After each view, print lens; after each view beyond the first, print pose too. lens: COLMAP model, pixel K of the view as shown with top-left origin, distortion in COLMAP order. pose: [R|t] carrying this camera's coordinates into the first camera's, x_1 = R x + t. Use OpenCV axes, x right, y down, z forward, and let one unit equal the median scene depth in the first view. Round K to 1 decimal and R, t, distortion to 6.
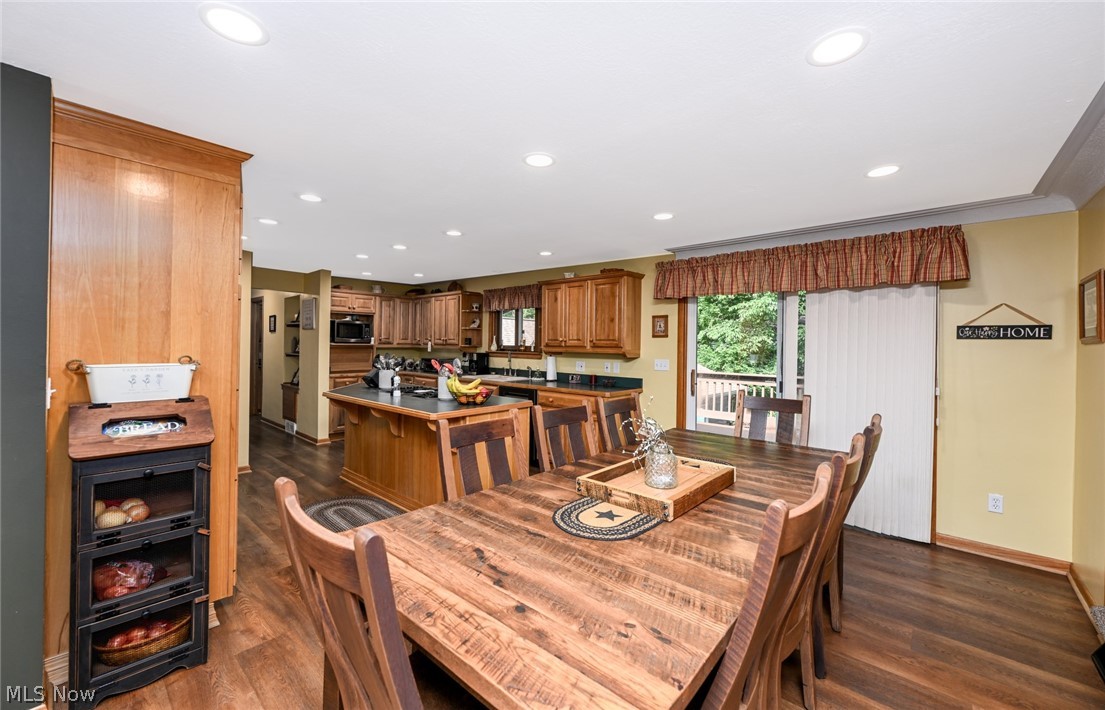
lens RADIAL K [[431.2, 0, 554.9], [0, 431.2, 343.6], [0, 0, 1]] dist [-0.000271, -0.000013]
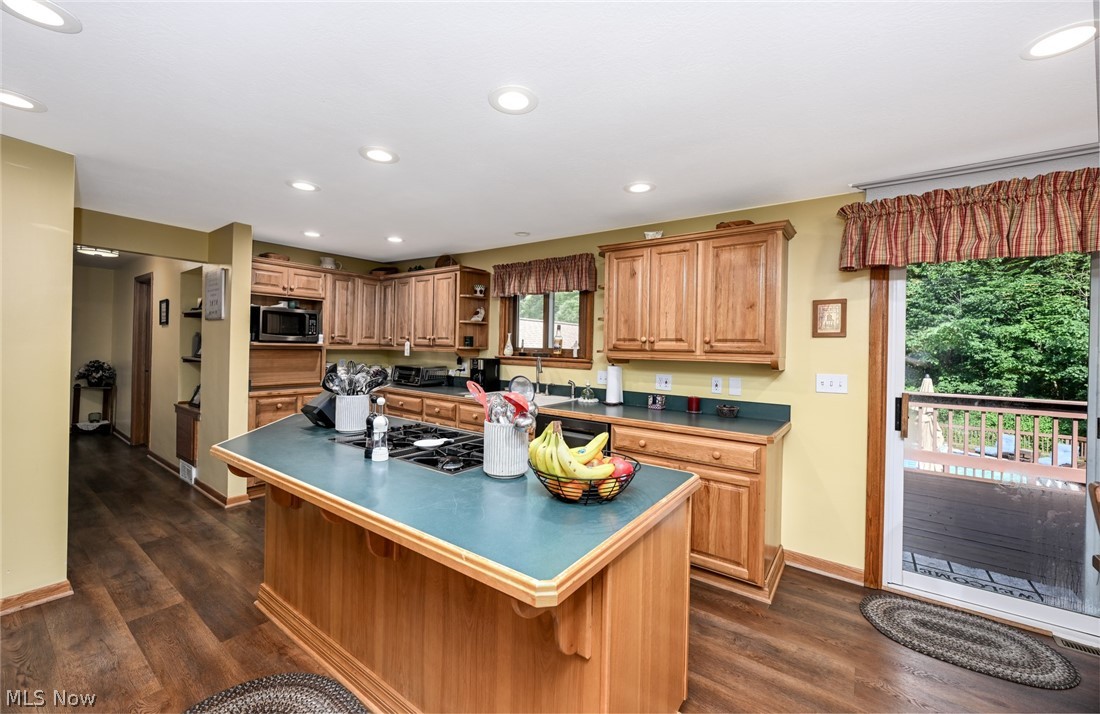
lens RADIAL K [[432.0, 0, 548.6], [0, 432.0, 346.2], [0, 0, 1]] dist [0.000645, -0.000017]
pose [[0.995930, 0.007309, 0.089834, -0.147264], [-0.007516, 0.999970, 0.001965, 0.000189], [-0.089817, -0.002632, 0.995955, 0.338262]]
